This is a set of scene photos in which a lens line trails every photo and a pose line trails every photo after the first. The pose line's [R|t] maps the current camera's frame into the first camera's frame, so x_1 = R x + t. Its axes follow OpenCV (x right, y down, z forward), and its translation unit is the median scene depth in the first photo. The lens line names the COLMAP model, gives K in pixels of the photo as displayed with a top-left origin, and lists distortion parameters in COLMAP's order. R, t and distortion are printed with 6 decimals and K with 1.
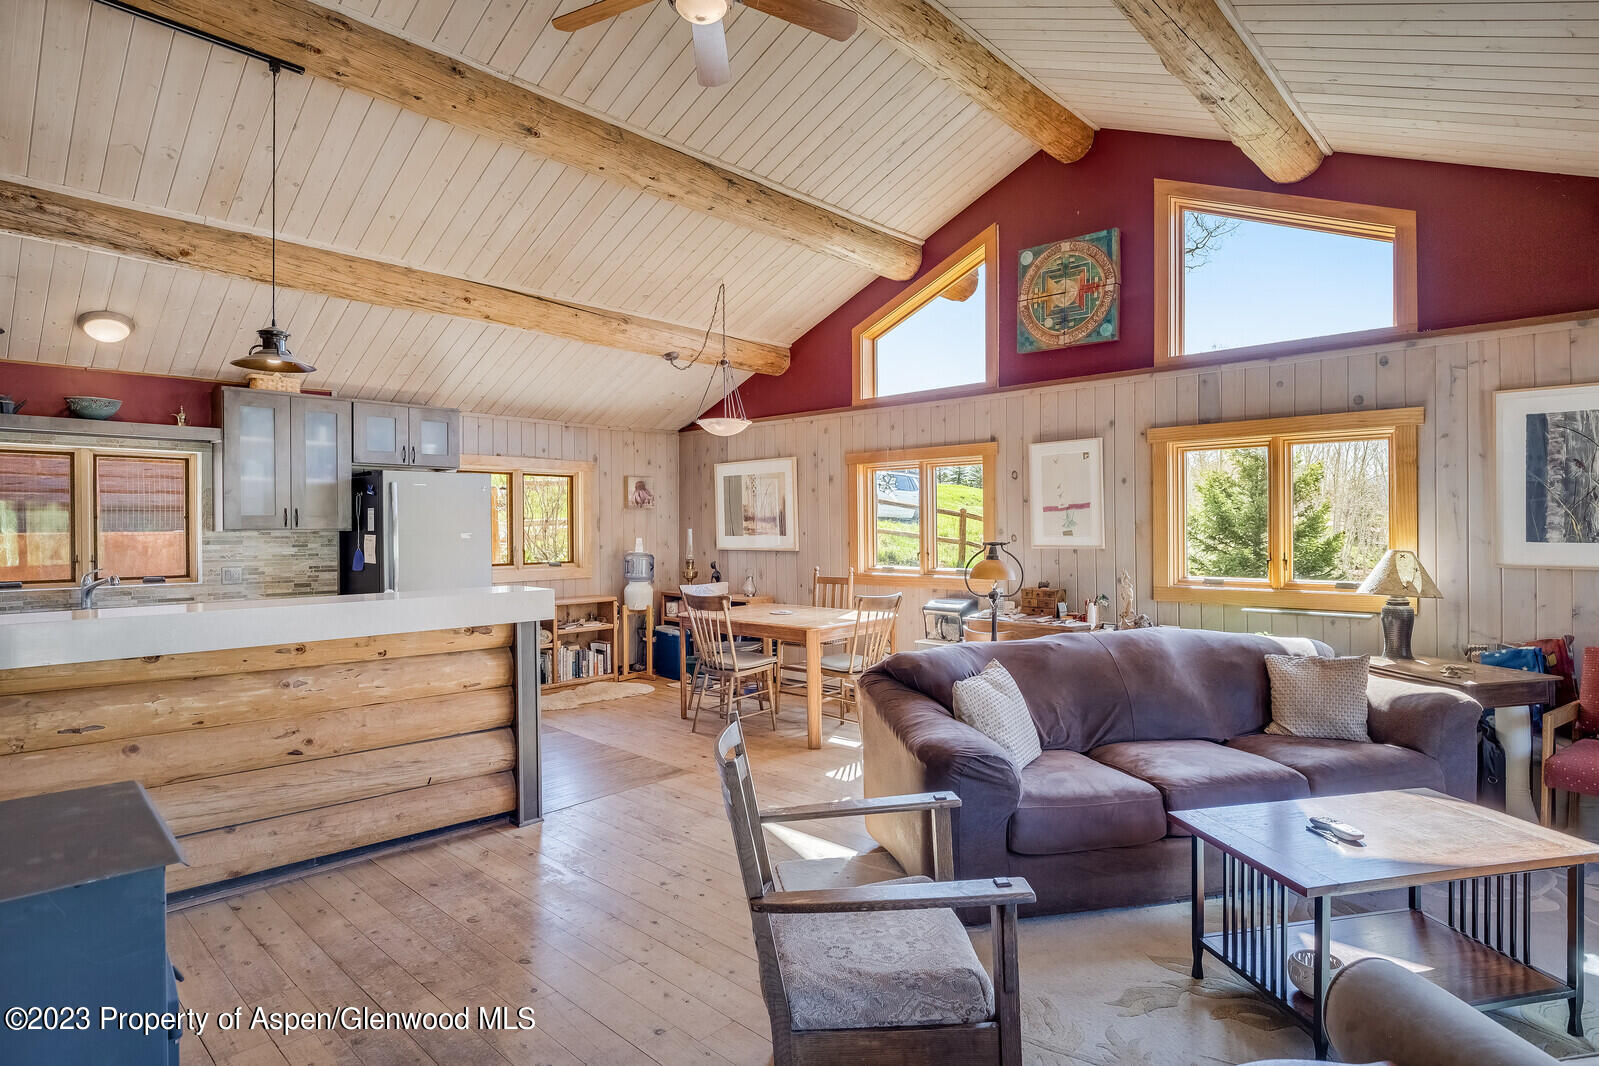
lens RADIAL K [[778.4, 0, 799.5], [0, 778.4, 533.0], [0, 0, 1]] dist [-0.021348, 0.000437]
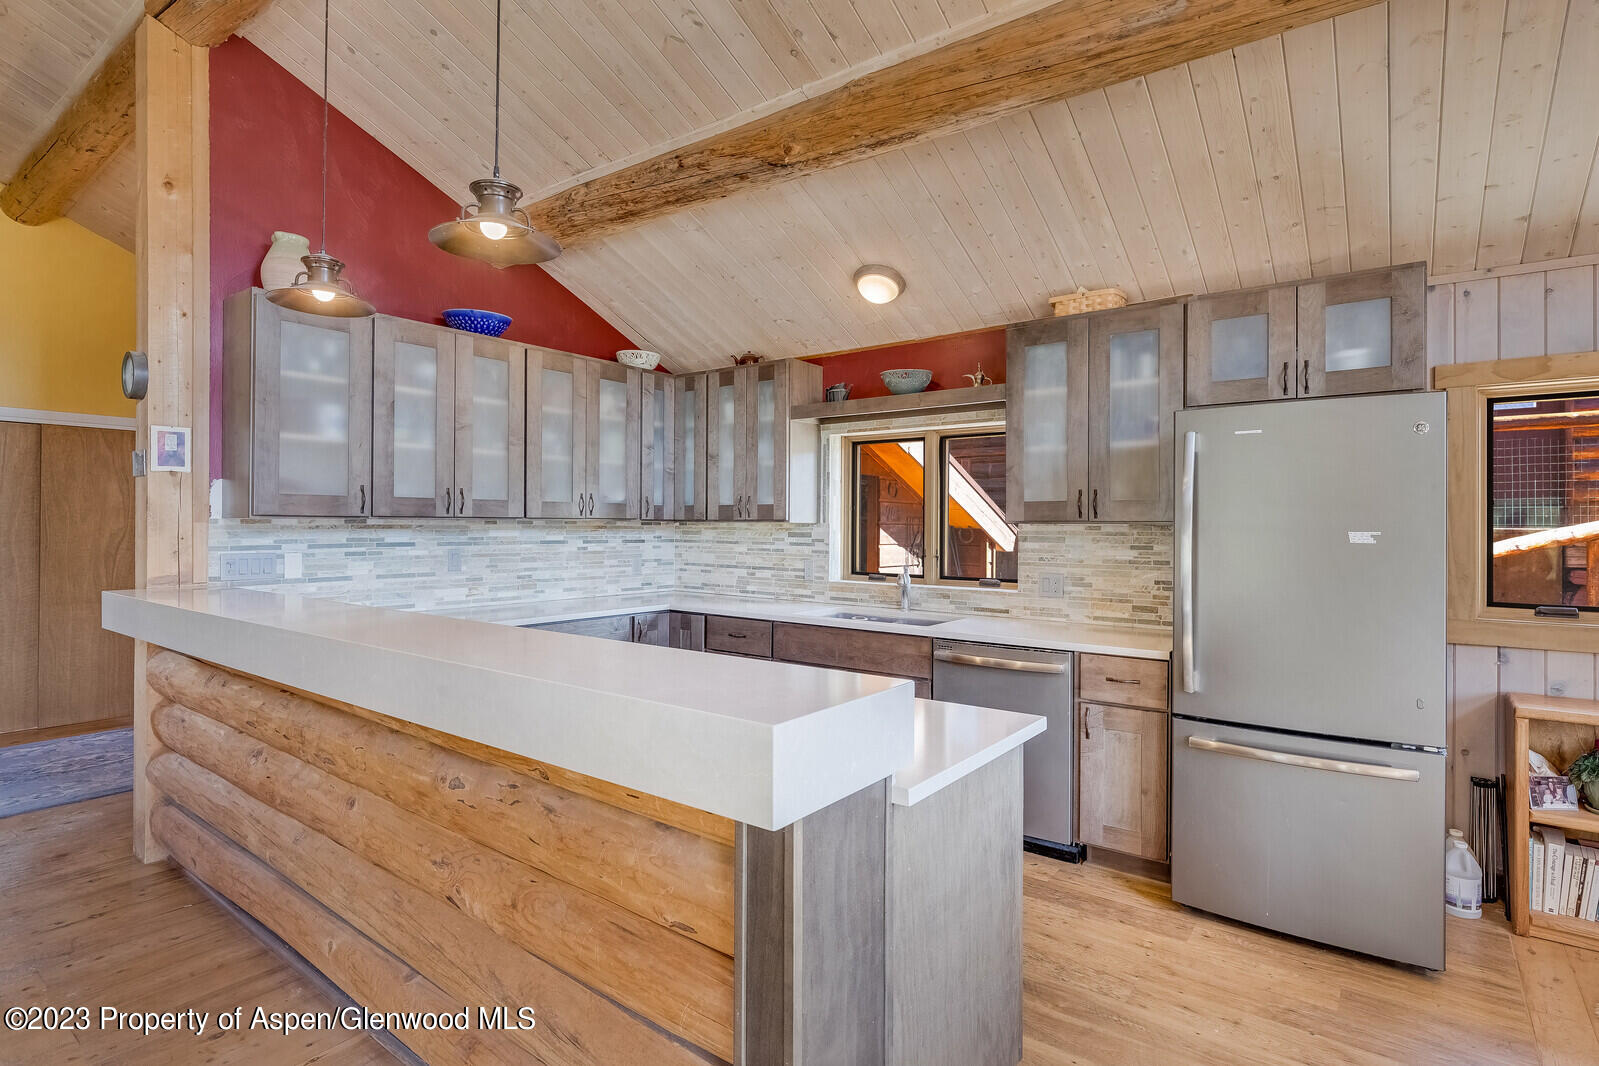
lens RADIAL K [[778.4, 0, 799.5], [0, 778.4, 533.0], [0, 0, 1]] dist [-0.021348, 0.000437]
pose [[0.113539, 0.014444, -0.993429, -0.035084], [-0.010797, 0.999853, 0.013303, -0.001528], [0.993475, 0.009216, 0.113678, 0.664848]]
